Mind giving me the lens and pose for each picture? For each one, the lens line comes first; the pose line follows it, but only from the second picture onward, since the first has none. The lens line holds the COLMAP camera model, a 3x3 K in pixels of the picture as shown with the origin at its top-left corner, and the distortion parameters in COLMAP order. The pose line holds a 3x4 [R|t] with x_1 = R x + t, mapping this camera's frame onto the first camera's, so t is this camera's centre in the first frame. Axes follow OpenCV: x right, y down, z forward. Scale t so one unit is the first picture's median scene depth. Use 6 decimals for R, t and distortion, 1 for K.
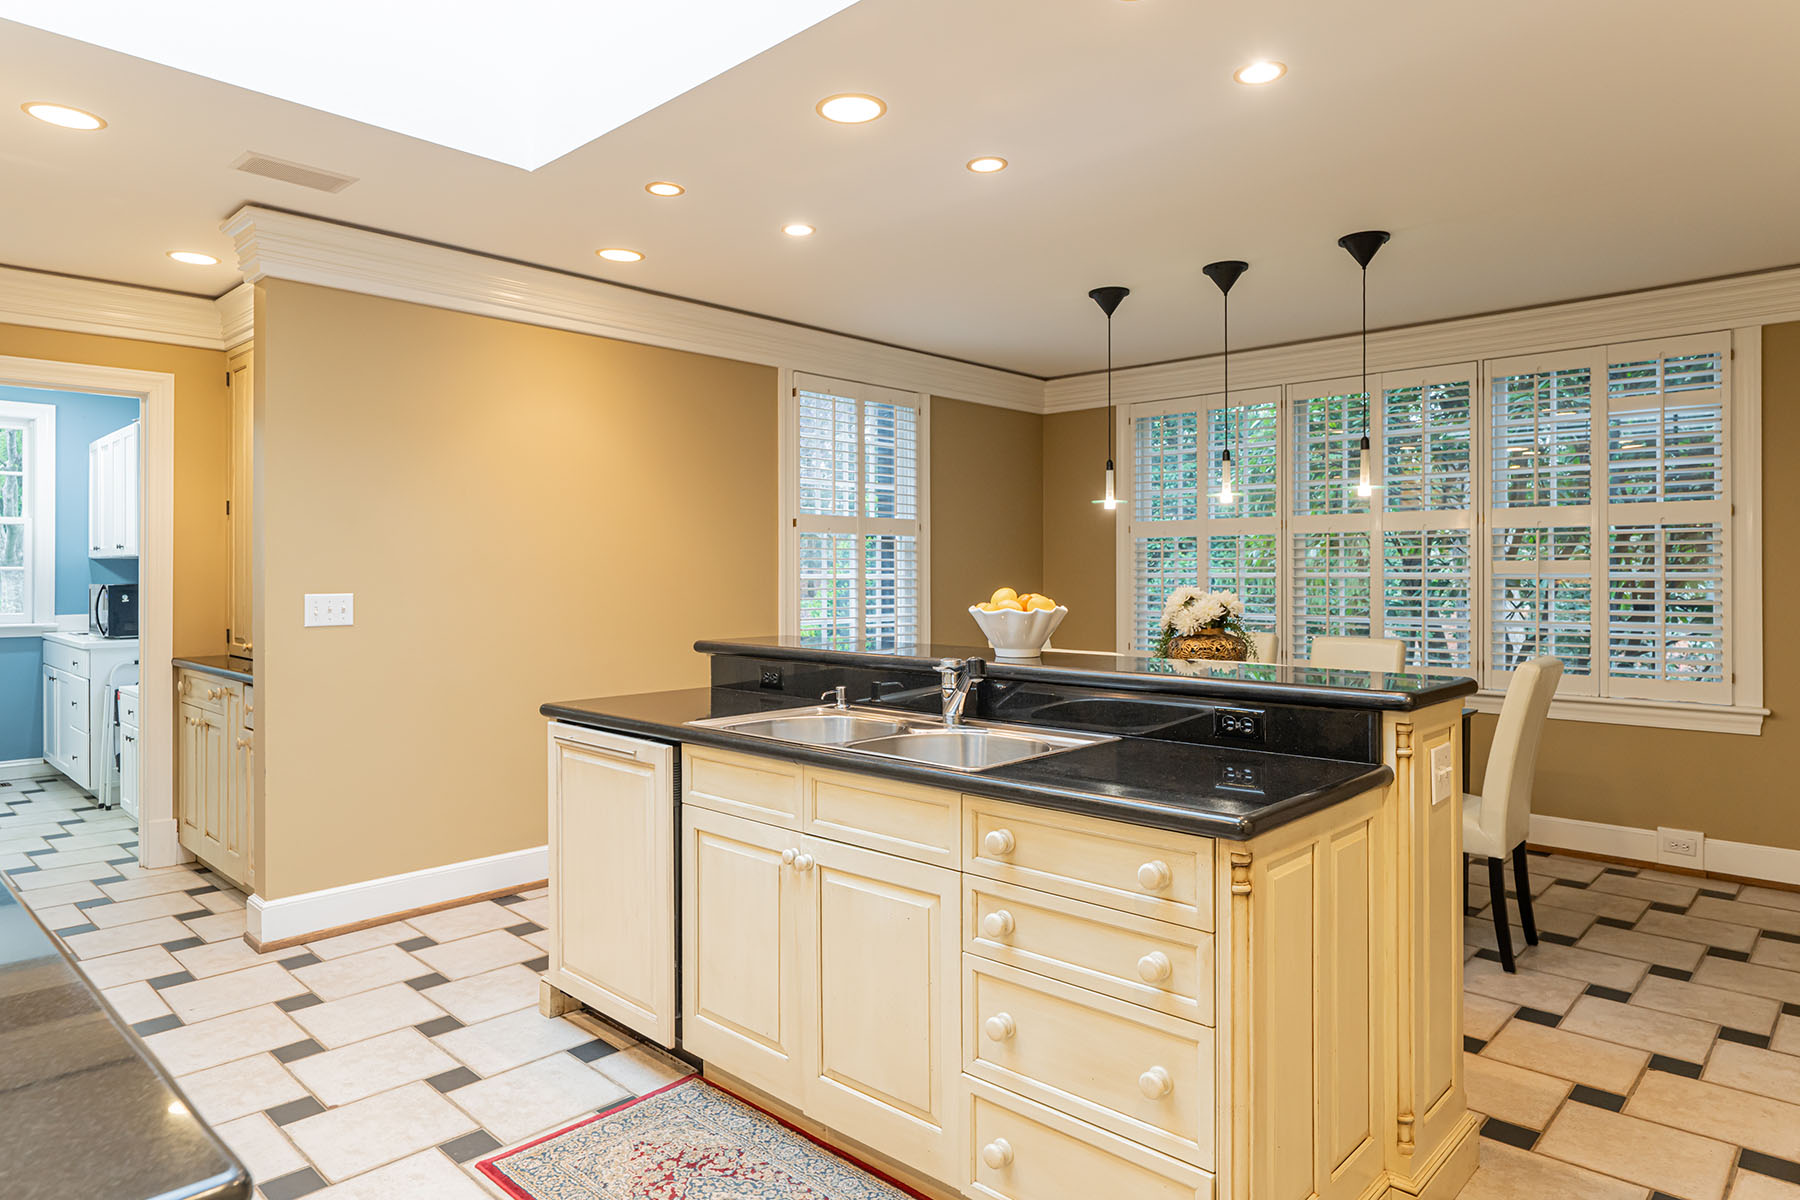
lens RADIAL K [[1083.0, 0, 900.5], [0, 1083.0, 574.3], [0, 0, 1]] dist [0.005879, -0.001118]
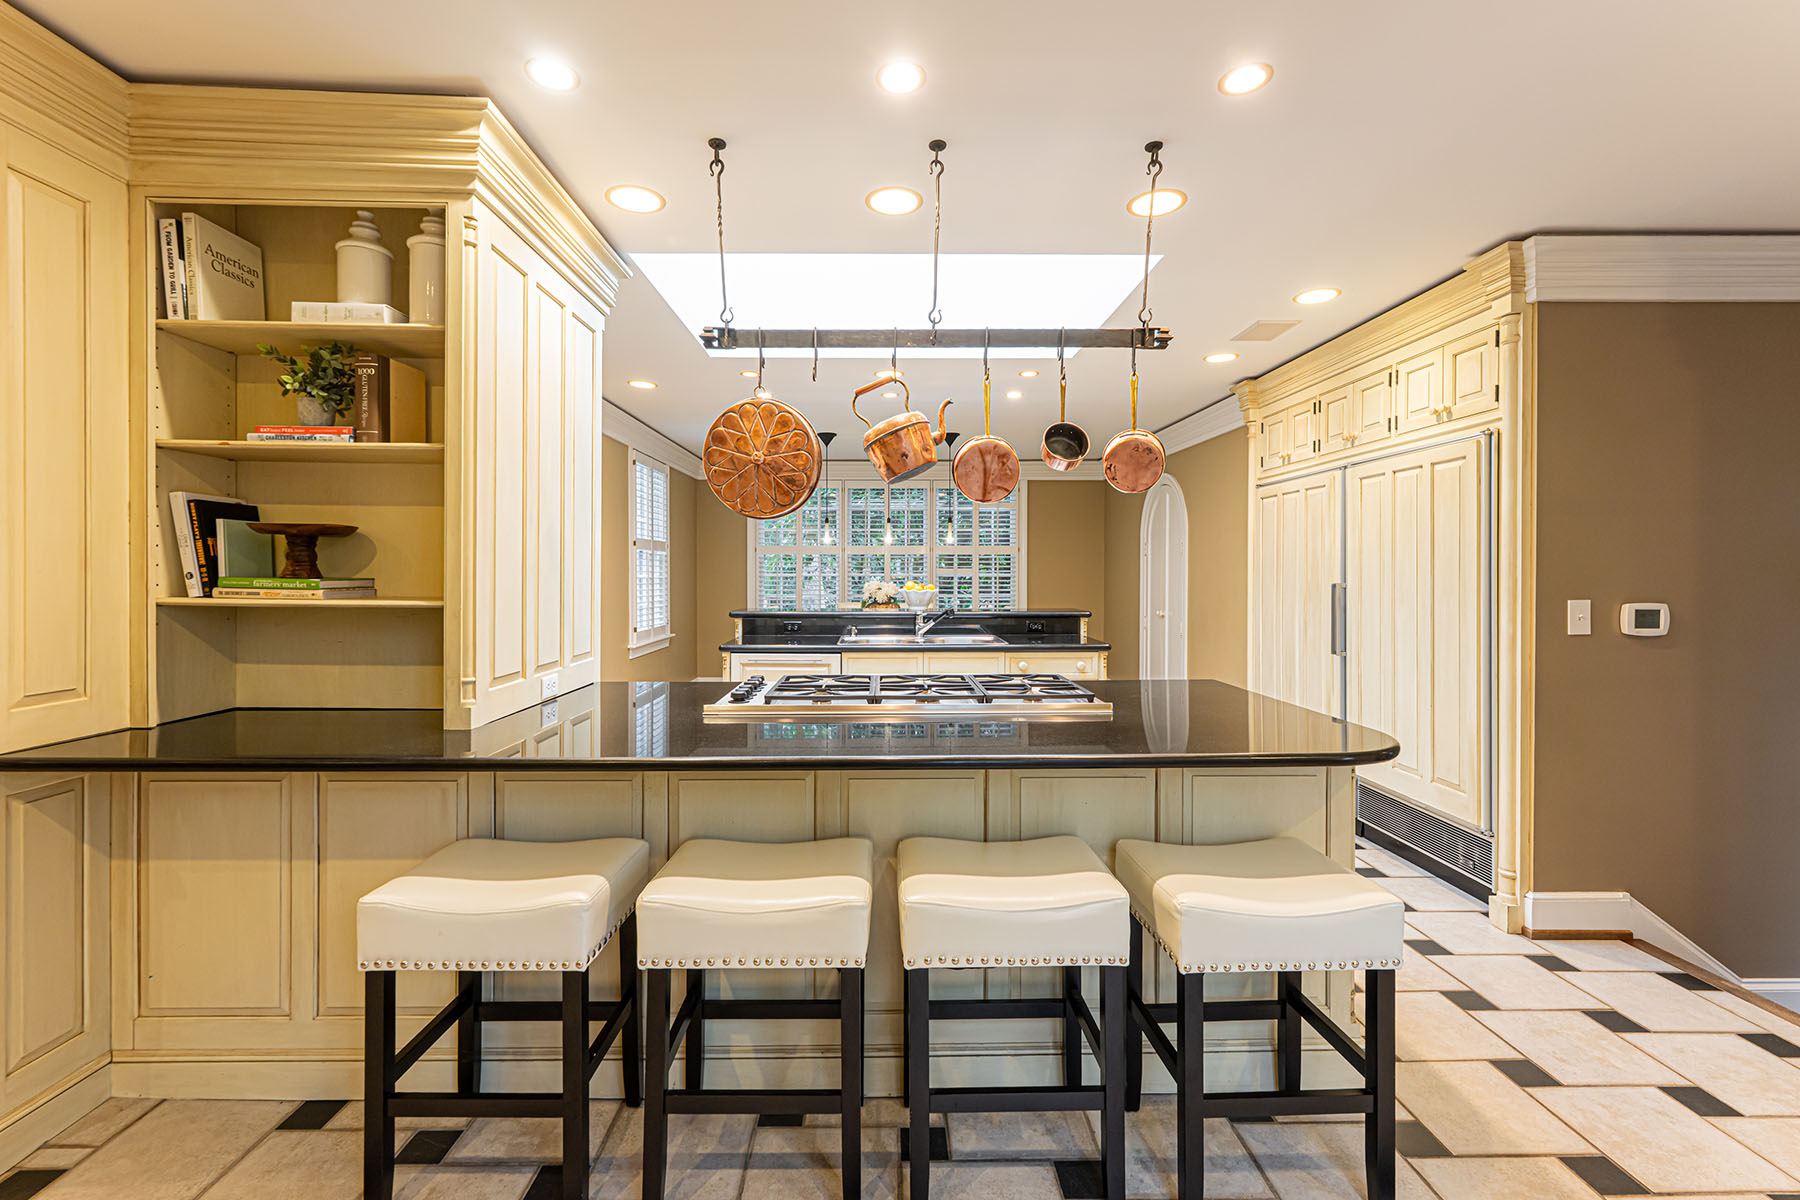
lens RADIAL K [[771.3, 0, 905.9], [0, 771.3, 585.2], [0, 0, 1]] dist [-0.002233, 0.001560]
pose [[0.707771, -0.011123, 0.706355, -0.677421], [-0.001419, 0.999852, 0.017167, -0.005234], [-0.706441, -0.013153, 0.707650, -0.115730]]
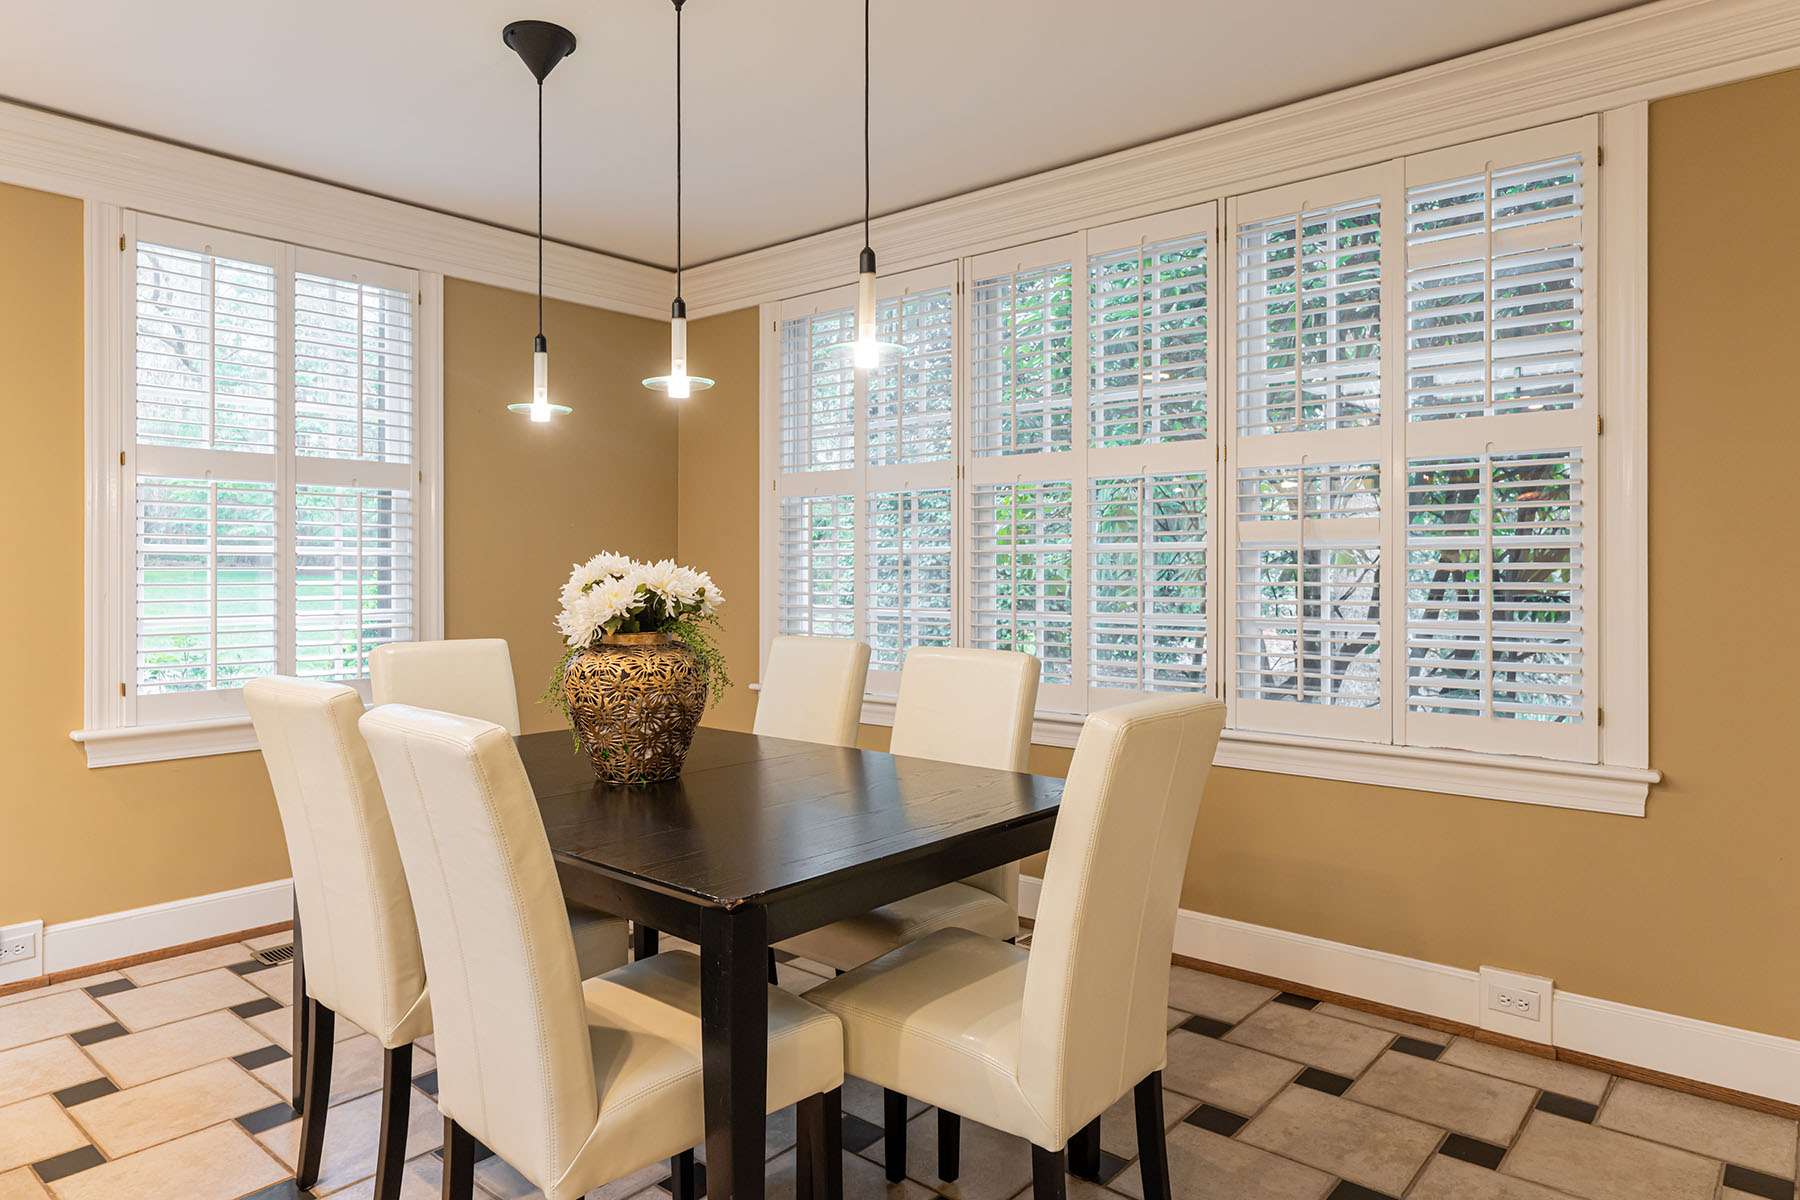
lens RADIAL K [[1083.0, 0, 875.0], [0, 1083.0, 572.8], [0, 0, 1]] dist [0.005879, -0.001118]
pose [[0.999087, 0.001477, 0.042706, 0.323658], [-0.001651, 0.999990, 0.004034, 0.015540], [-0.042700, -0.004101, 0.999080, 0.398913]]
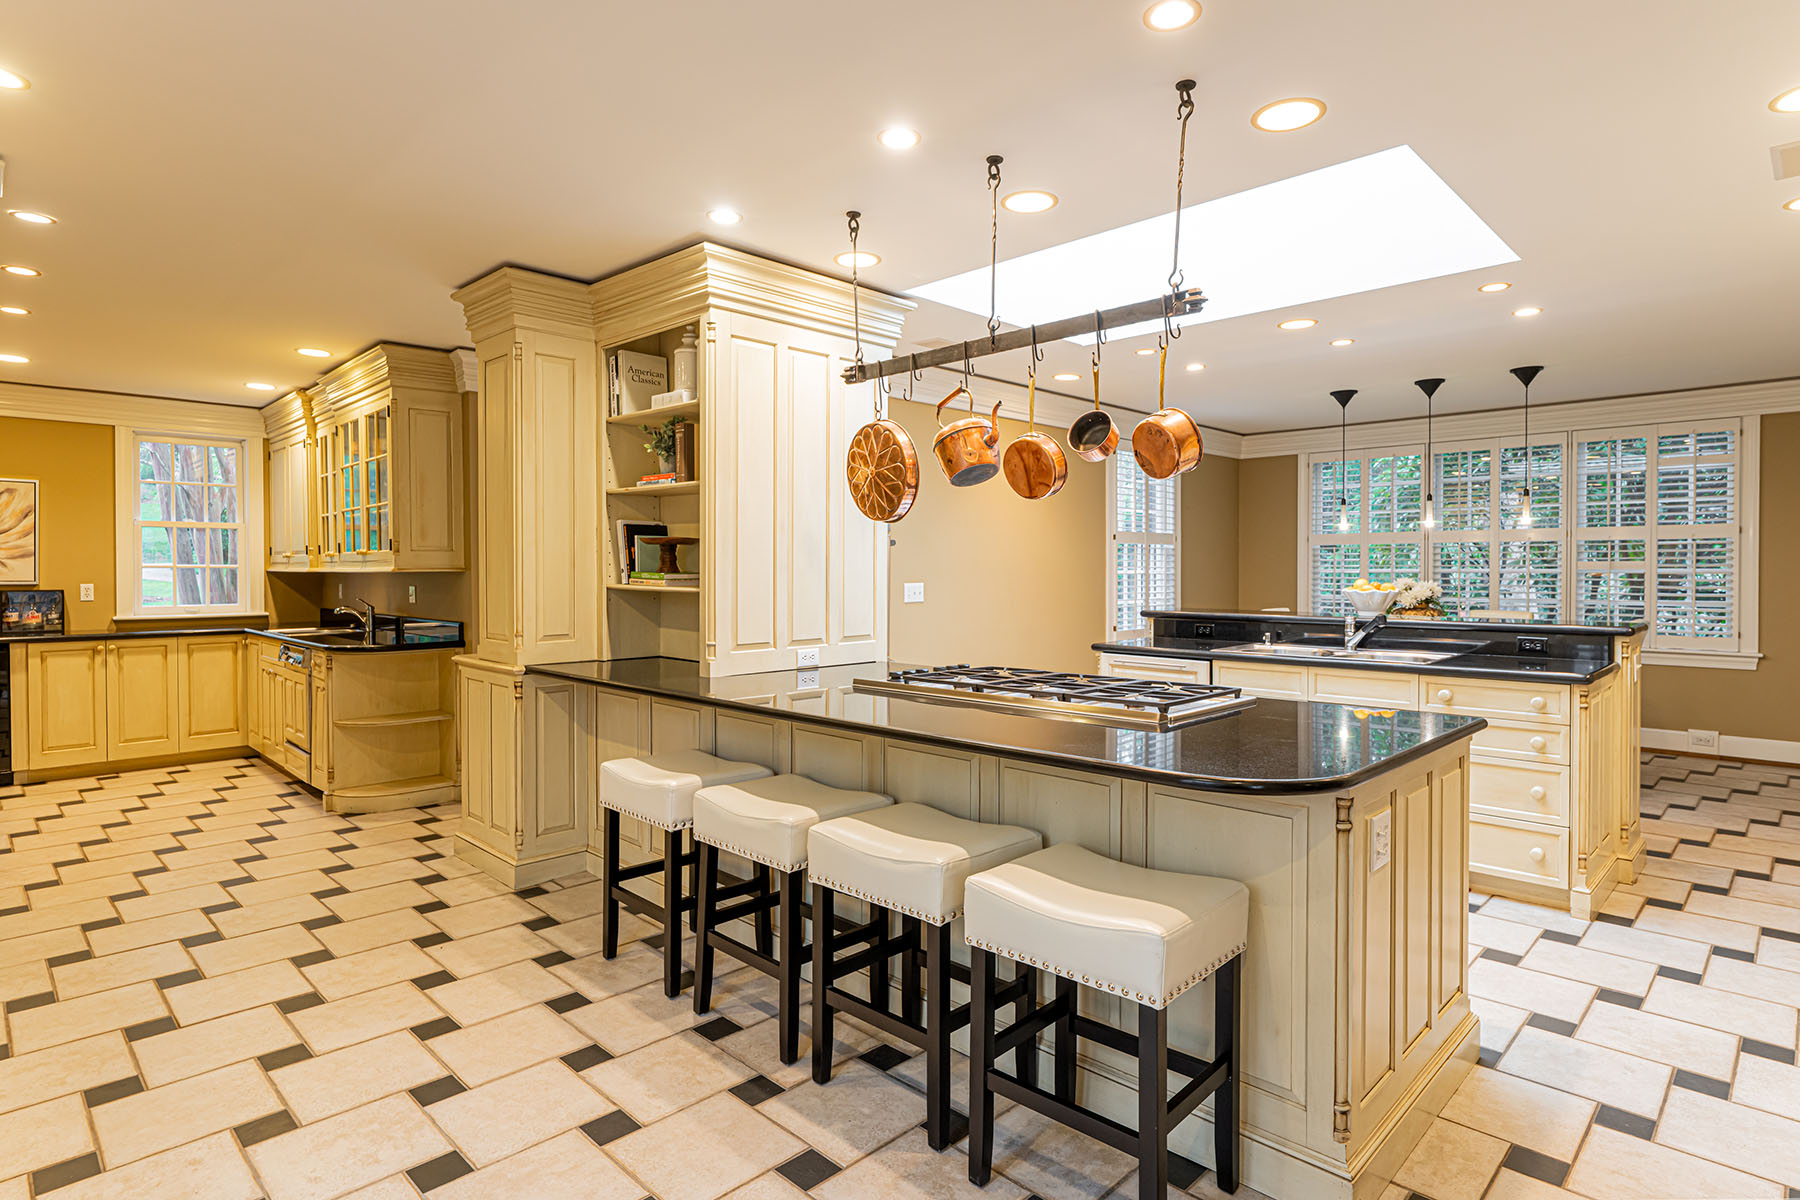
lens RADIAL K [[962.8, 0, 922.0], [0, 962.8, 578.1], [0, 0, 1]] dist [0.008693, 0.001092]
pose [[0.999994, -0.001385, -0.003251, -0.394702], [0.001420, 0.999944, 0.010531, -0.004796], [0.003236, -0.010536, 0.999939, -0.392106]]
